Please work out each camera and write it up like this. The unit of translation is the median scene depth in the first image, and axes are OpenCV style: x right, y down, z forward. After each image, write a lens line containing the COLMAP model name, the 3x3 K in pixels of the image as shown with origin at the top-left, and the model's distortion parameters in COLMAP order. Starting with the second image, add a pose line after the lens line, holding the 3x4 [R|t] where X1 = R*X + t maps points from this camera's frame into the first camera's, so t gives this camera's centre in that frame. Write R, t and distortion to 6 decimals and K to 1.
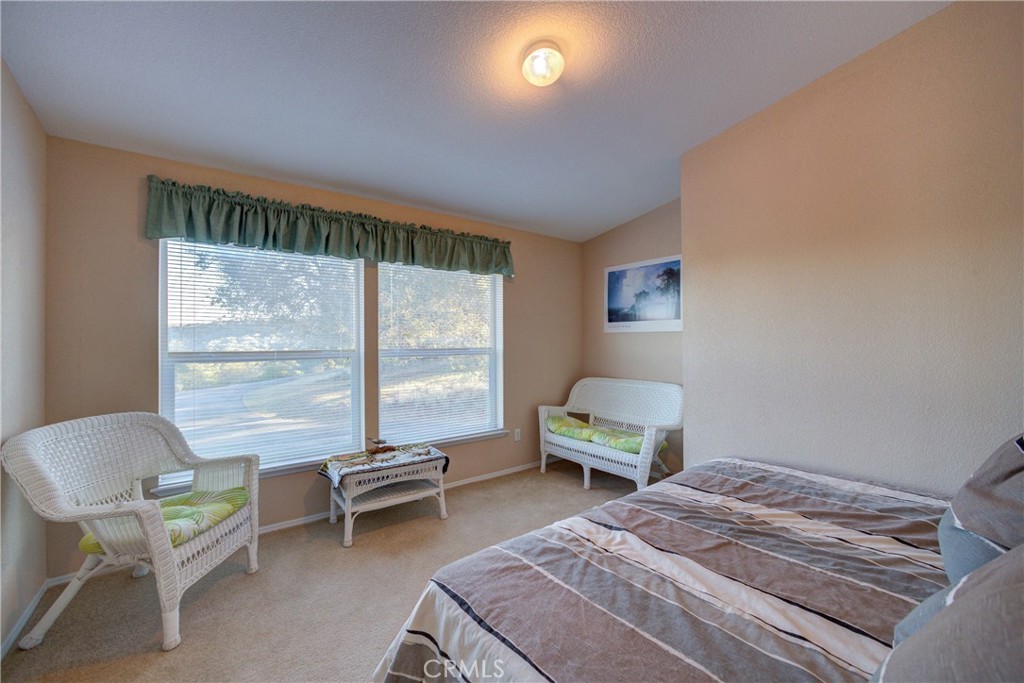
lens RADIAL K [[399.1, 0, 512.0], [0, 399.1, 341.5], [0, 0, 1]] dist [-0.026093, 0.011046]
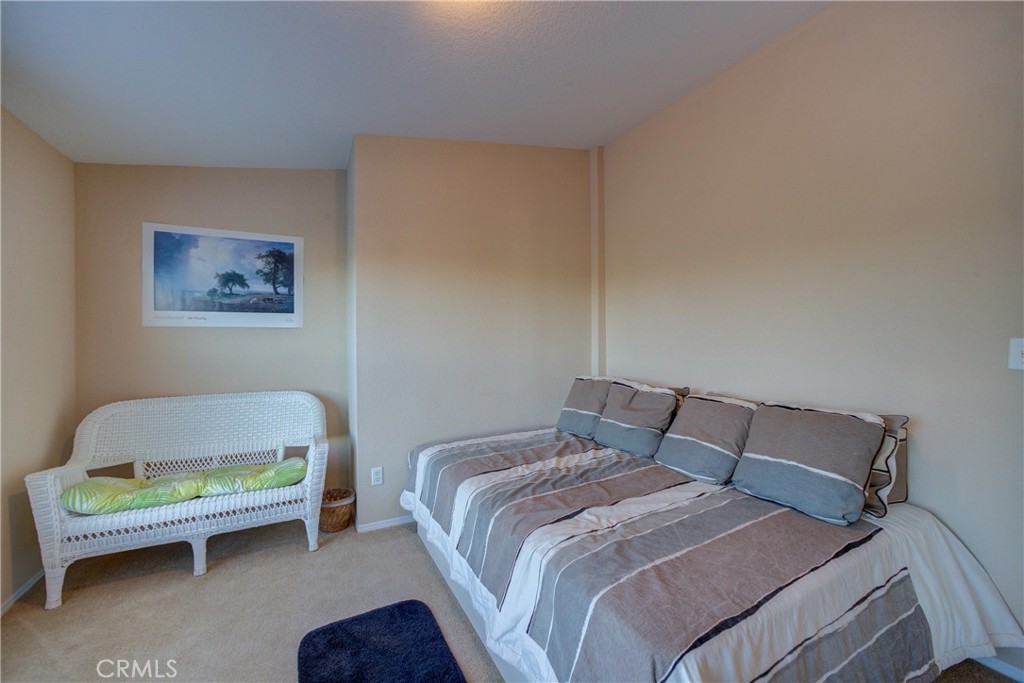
lens RADIAL K [[399.1, 0, 512.0], [0, 399.1, 341.5], [0, 0, 1]] dist [-0.026093, 0.011046]
pose [[0.176023, -0.001455, 0.984385, -0.718937], [0.002740, 0.999996, 0.000988, 0.008341], [-0.984382, 0.002523, 0.176026, 0.865989]]
